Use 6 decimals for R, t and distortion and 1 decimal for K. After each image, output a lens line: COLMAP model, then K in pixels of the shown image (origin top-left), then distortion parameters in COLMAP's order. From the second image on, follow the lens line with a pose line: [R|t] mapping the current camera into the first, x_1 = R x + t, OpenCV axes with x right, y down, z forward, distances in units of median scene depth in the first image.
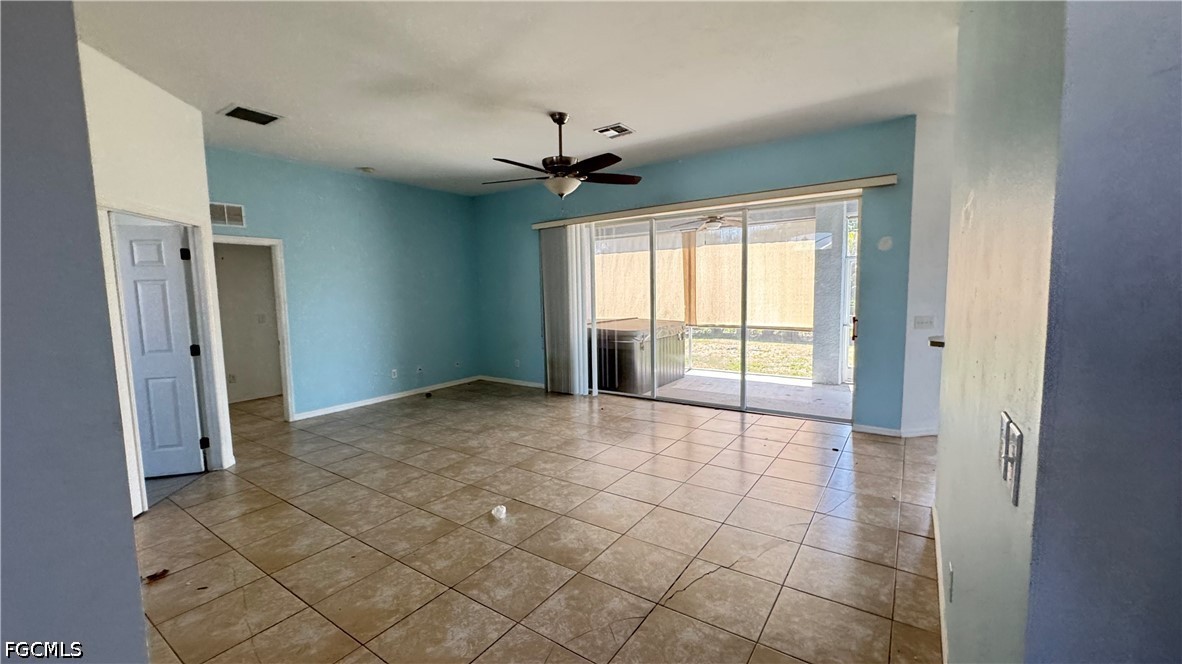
lens RADIAL K [[473.5, 0, 591.0], [0, 473.5, 332.0], [0, 0, 1]] dist [-0.000437, 0.000132]
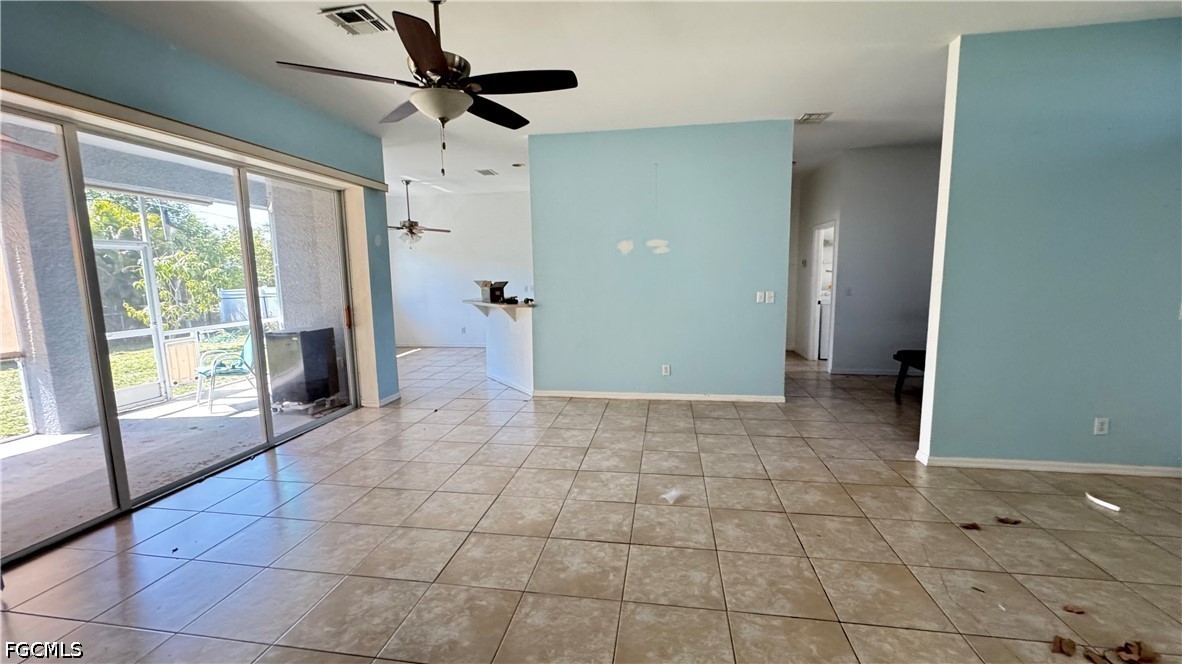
lens RADIAL K [[473.5, 0, 591.0], [0, 473.5, 332.0], [0, 0, 1]] dist [-0.000437, 0.000132]
pose [[-0.431587, -0.088334, 0.897736, -0.671620], [0.102833, 0.983889, 0.146248, -0.078733], [-0.896191, 0.155436, -0.415550, 1.038062]]
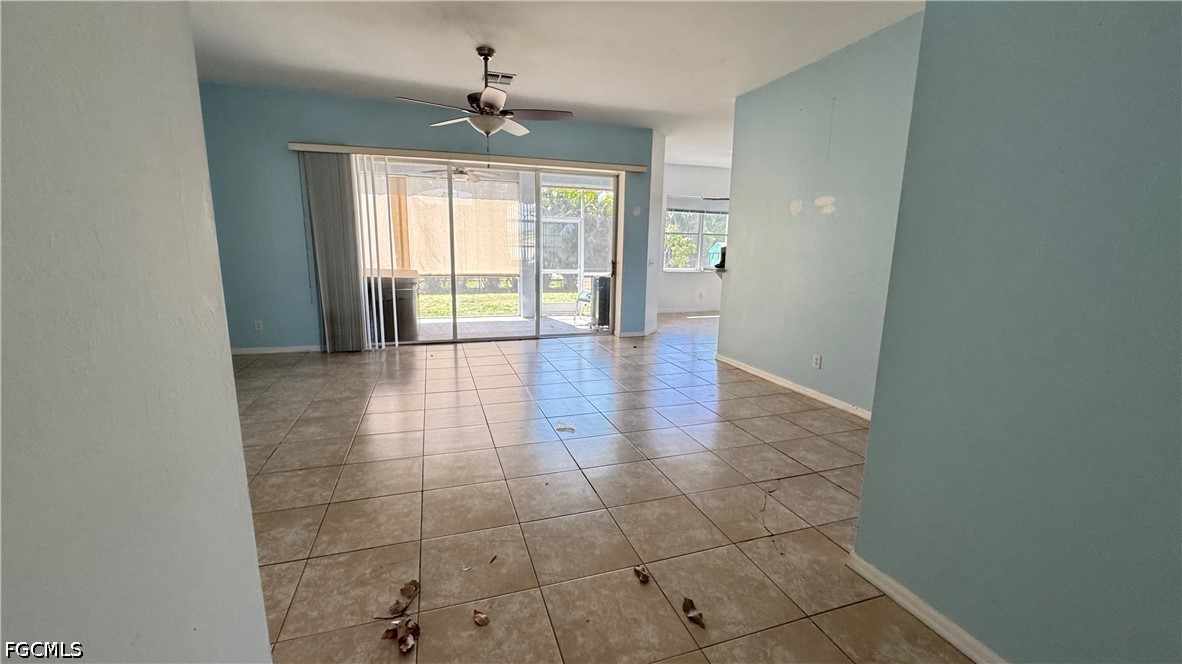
lens RADIAL K [[473.5, 0, 591.0], [0, 473.5, 332.0], [0, 0, 1]] dist [-0.000437, 0.000132]
pose [[0.597157, -0.113303, 0.794082, -0.713737], [0.042372, 0.993047, 0.109828, 0.025401], [-0.801004, -0.031938, 0.597806, 0.191408]]
